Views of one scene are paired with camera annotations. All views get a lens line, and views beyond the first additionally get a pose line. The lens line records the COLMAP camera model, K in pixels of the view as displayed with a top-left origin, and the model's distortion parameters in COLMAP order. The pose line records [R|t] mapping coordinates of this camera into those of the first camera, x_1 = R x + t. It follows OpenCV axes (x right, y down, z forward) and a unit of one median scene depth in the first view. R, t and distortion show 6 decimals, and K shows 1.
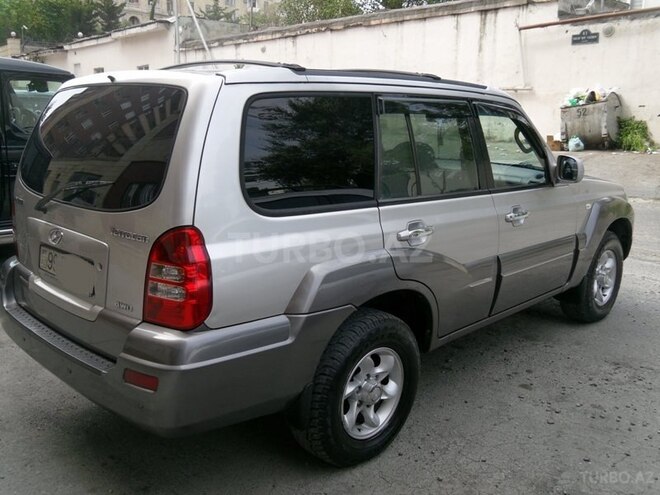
lens RADIAL K [[642.6, 0, 330.3], [0, 642.6, 248.8], [0, 0, 1]] dist [-0.019813, 0.000000]
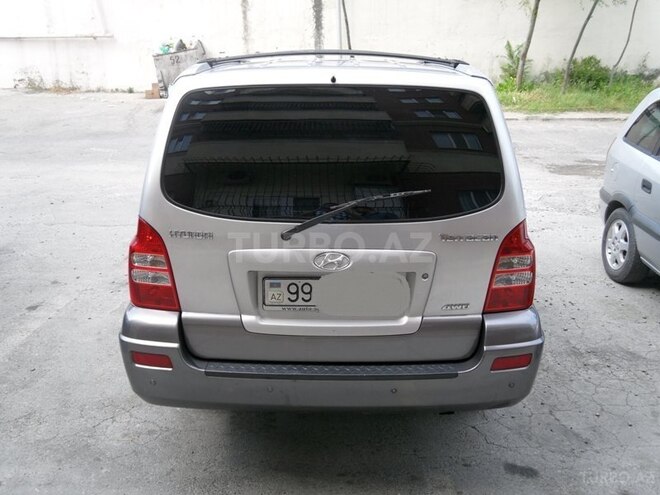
lens RADIAL K [[642.6, 0, 330.8], [0, 642.6, 242.7], [0, 0, 1]] dist [-0.019813, 0.000000]
pose [[0.715015, -0.211223, 0.666437, -0.185280], [0.155485, 0.977437, 0.142974, -0.031322], [-0.681599, 0.001392, 0.731724, 0.061177]]
